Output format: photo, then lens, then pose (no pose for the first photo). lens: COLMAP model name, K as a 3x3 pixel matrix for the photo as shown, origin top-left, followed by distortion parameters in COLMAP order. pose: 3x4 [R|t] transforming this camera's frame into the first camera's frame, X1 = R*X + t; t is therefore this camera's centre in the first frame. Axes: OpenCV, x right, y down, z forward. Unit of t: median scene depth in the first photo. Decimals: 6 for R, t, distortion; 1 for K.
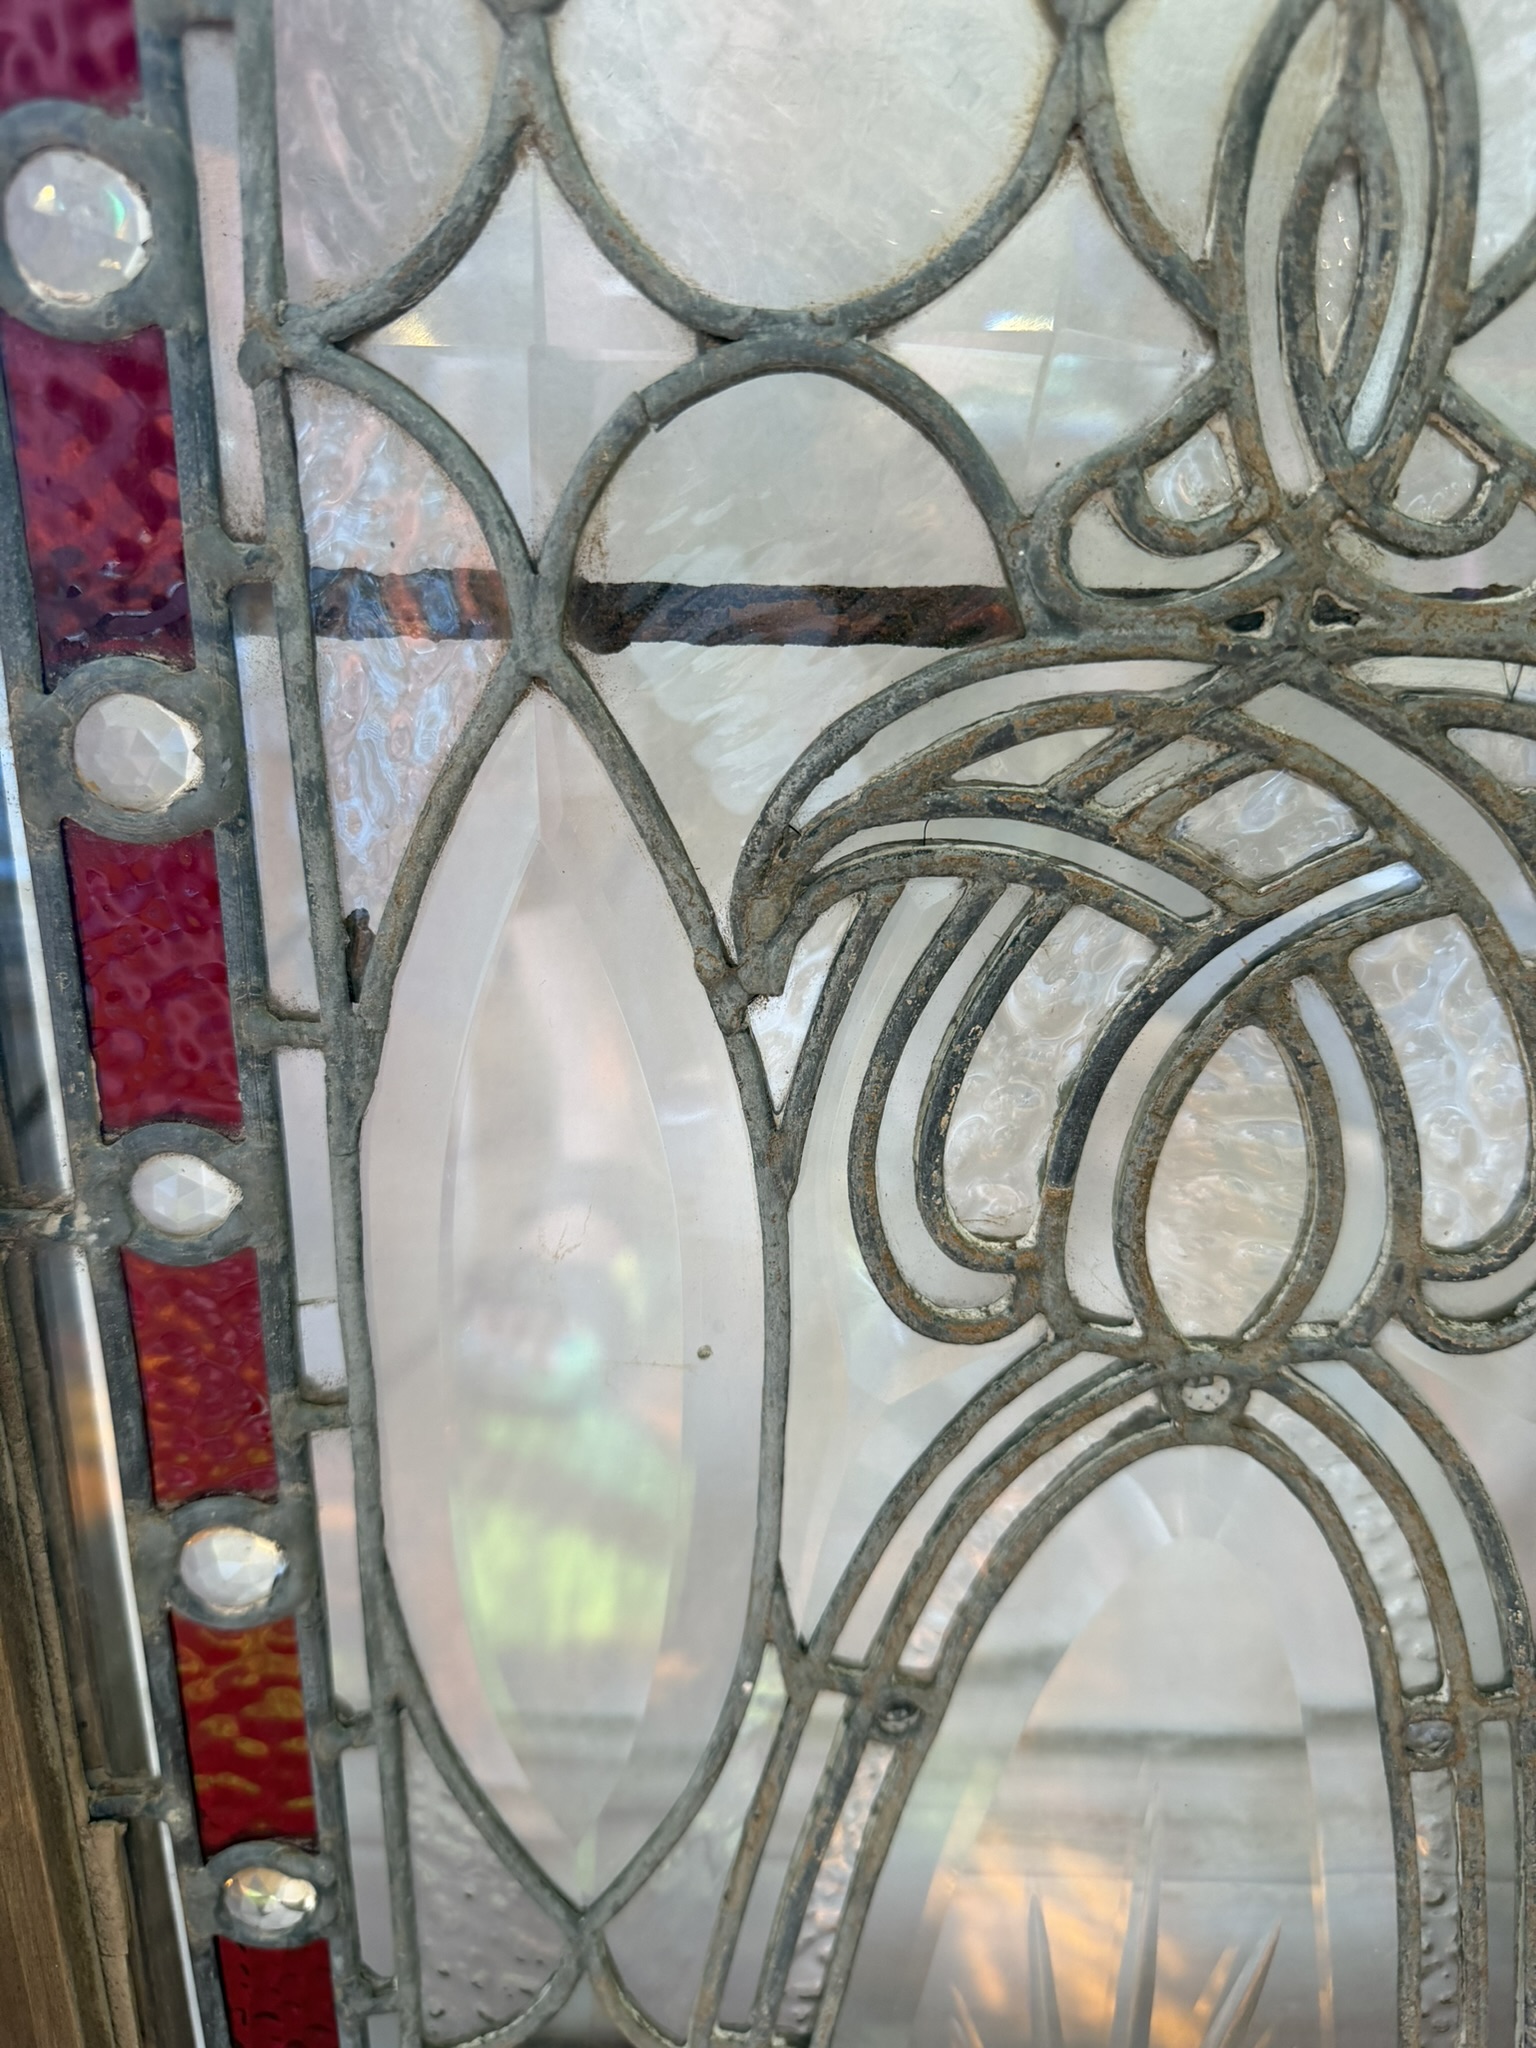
lens RADIAL K [[1455.1, 0, 768.0], [0, 1455.1, 1024.0], [0, 0, 1]] dist [0.002428, -0.069652]
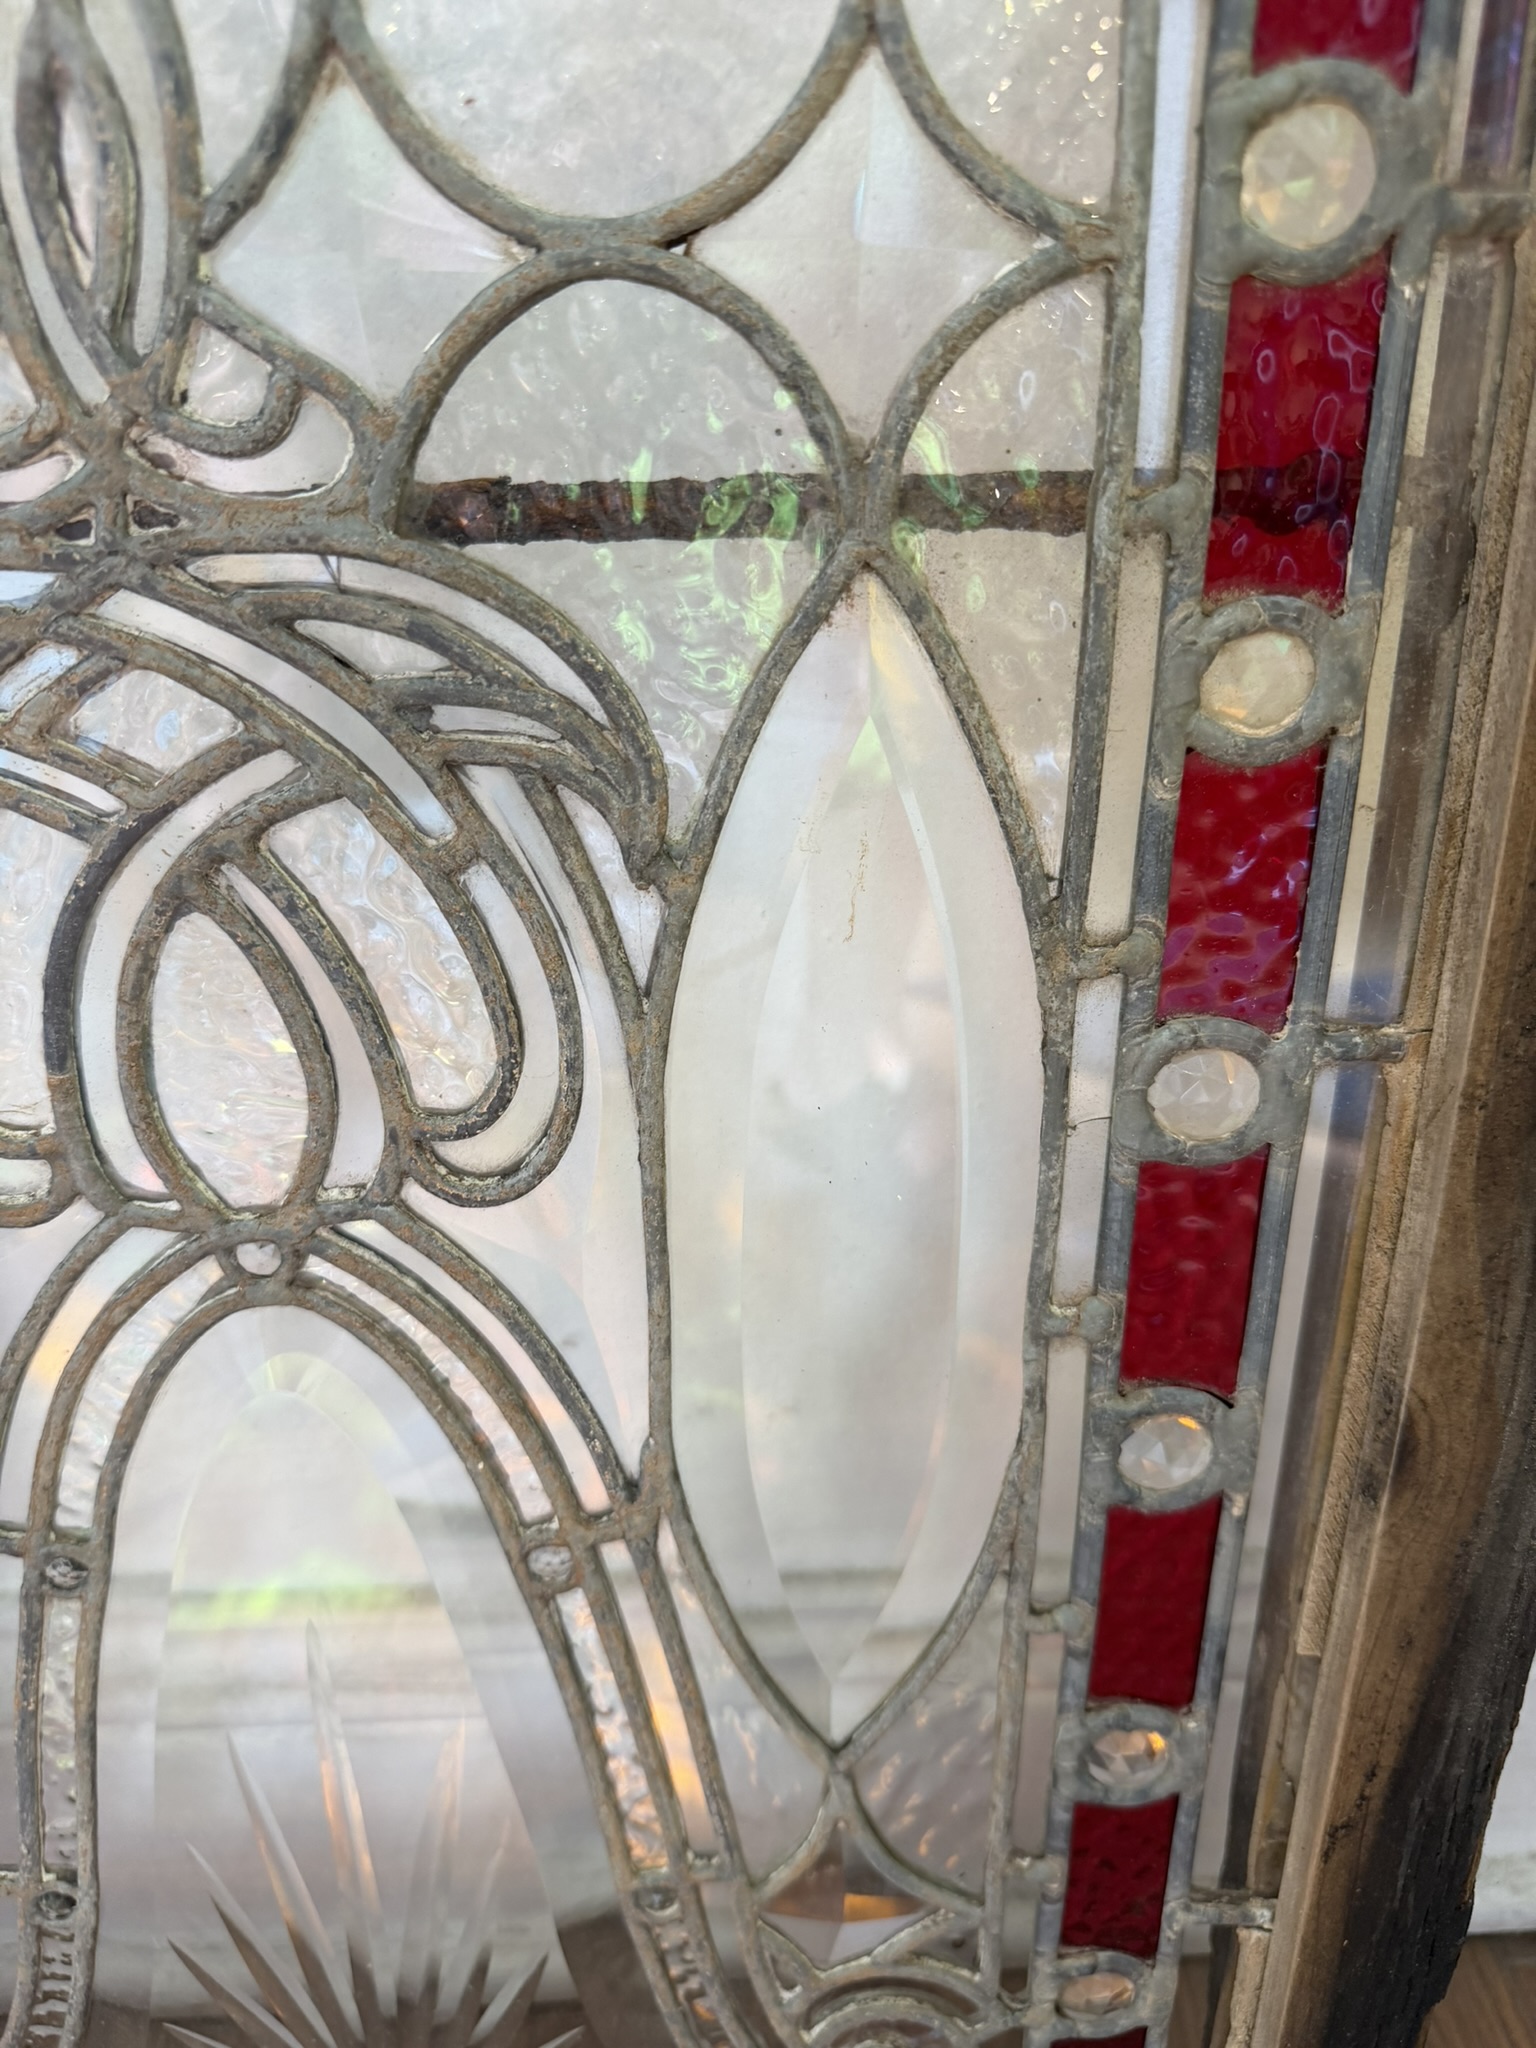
lens RADIAL K [[1429.6, 0, 768.0], [0, 1429.6, 1024.0], [0, 0, 1]] dist [0.007423, -0.072824]
pose [[0.996641, -0.059814, 0.055942, 0.664938], [0.056302, 0.996463, 0.062377, 0.039067], [-0.059475, -0.059018, 0.996484, -0.068265]]
